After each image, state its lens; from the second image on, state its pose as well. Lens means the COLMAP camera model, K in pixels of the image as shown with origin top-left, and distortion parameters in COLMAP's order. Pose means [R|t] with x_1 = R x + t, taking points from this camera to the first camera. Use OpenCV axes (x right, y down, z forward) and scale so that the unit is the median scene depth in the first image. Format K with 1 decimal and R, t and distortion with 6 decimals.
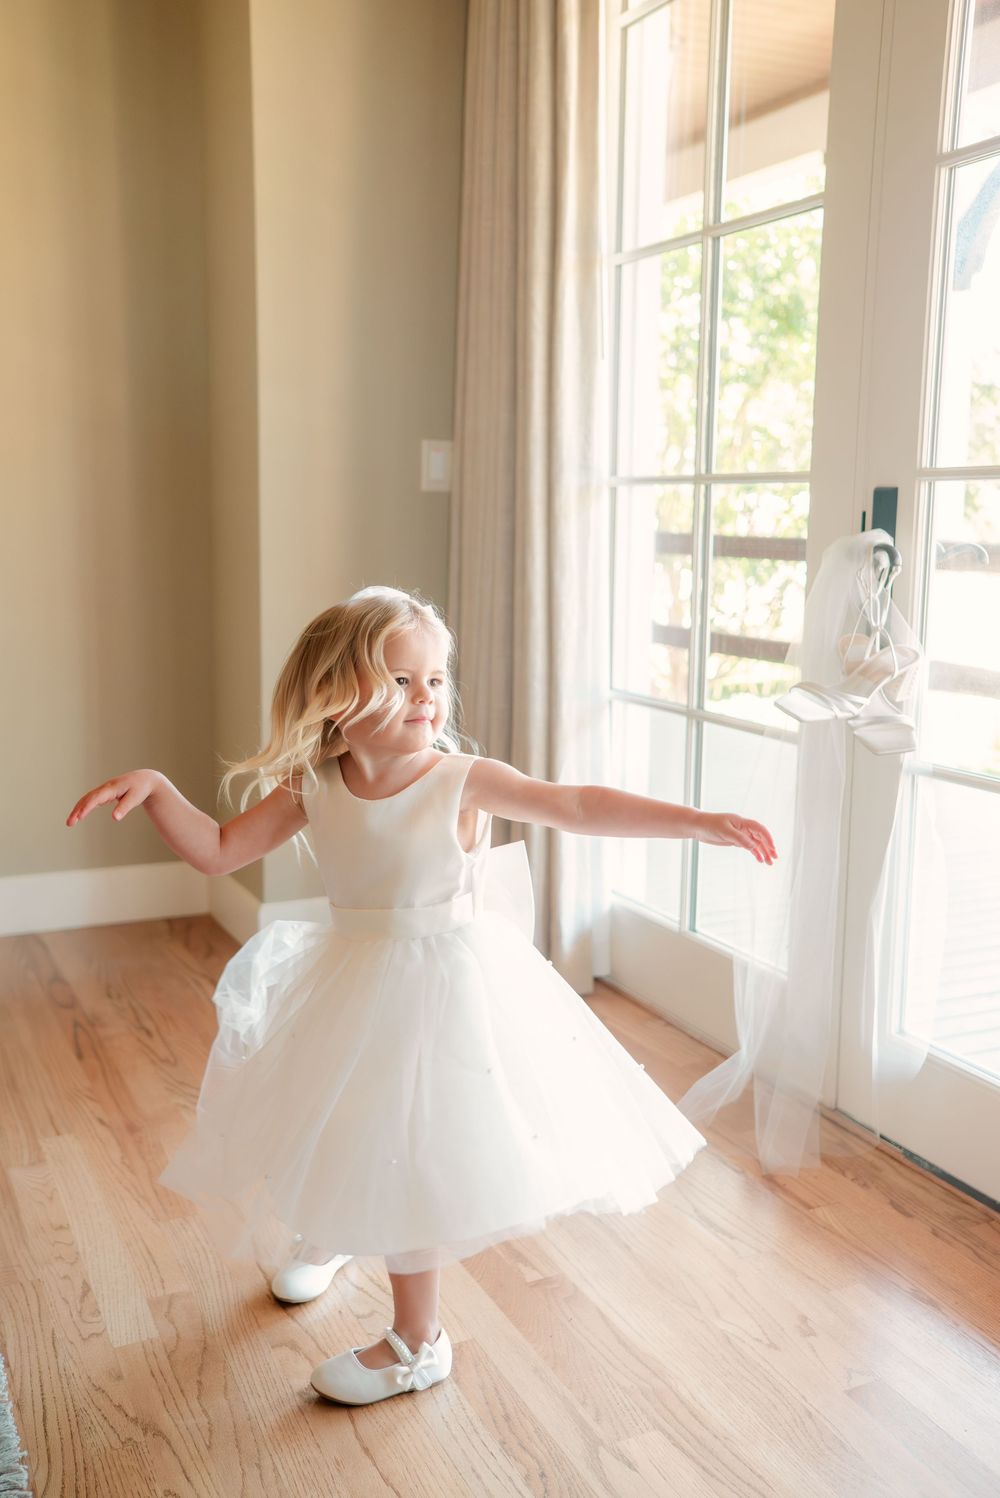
lens RADIAL K [[1460.6, 0, 507.4], [0, 1460.6, 758.9], [0, 0, 1]] dist [0.032183, 0.000000]
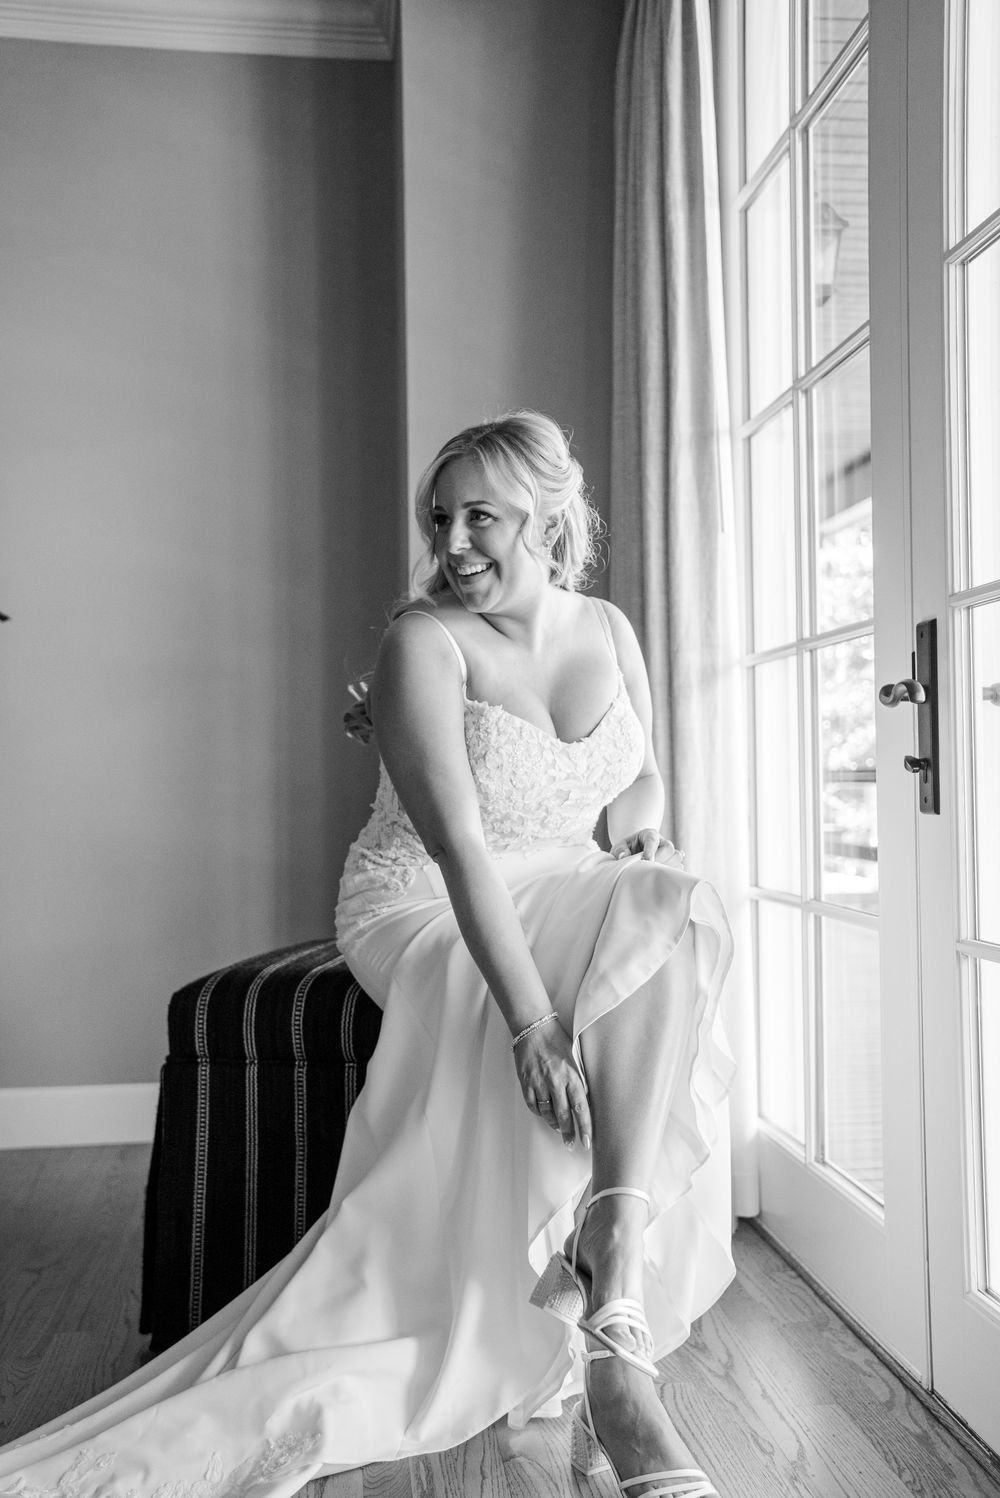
lens RADIAL K [[1460.6, 0, 504.5], [0, 1460.6, 750.2], [0, 0, 1]] dist [0.032183, 0.000000]
pose [[0.949324, -0.030465, -0.312819, 0.223660], [-0.026636, 0.983913, -0.176653, 0.036301], [0.313168, 0.176033, 0.933241, 0.098351]]
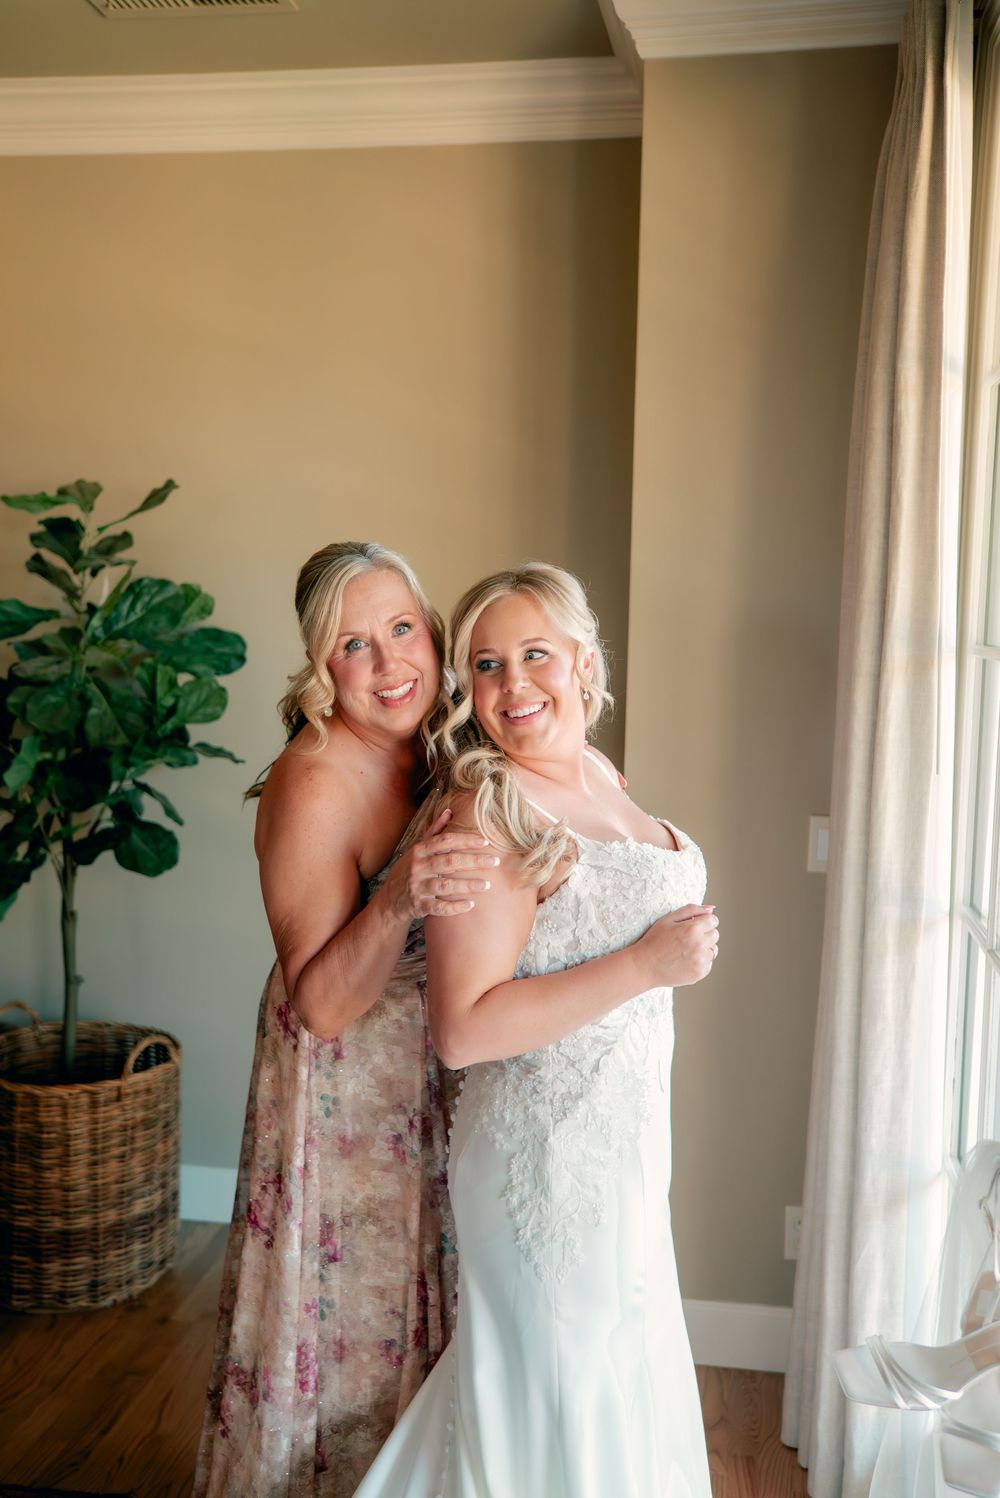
lens RADIAL K [[1460.6, 0, 505.7], [0, 1460.6, 761.7], [0, 0, 1]] dist [0.032183, 0.000000]
pose [[0.819241, 0.066624, -0.569566, 0.340348], [-0.108761, 0.993253, -0.040254, -0.222253], [0.563042, 0.094924, 0.820959, 0.179581]]
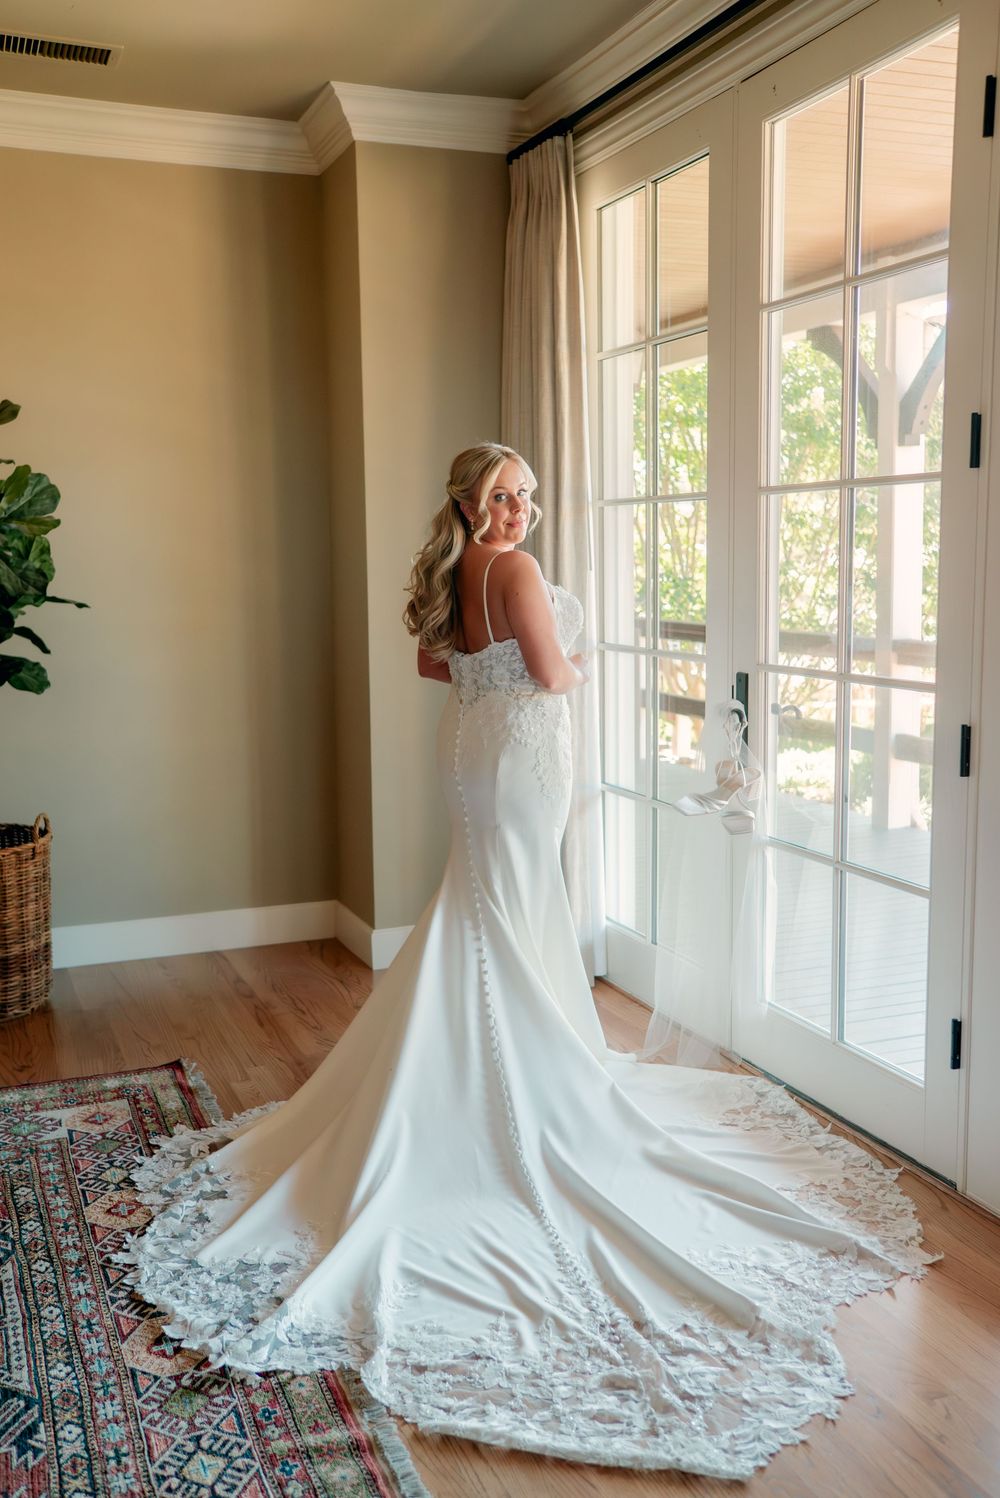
lens RADIAL K [[1460.6, 0, 504.7], [0, 1460.6, 752.3], [0, 0, 1]] dist [0.032183, 0.000000]
pose [[0.997572, -0.015597, -0.067876, 0.077014], [0.013426, 0.999387, -0.032323, -0.034212], [0.068339, 0.031333, 0.997170, -0.535836]]
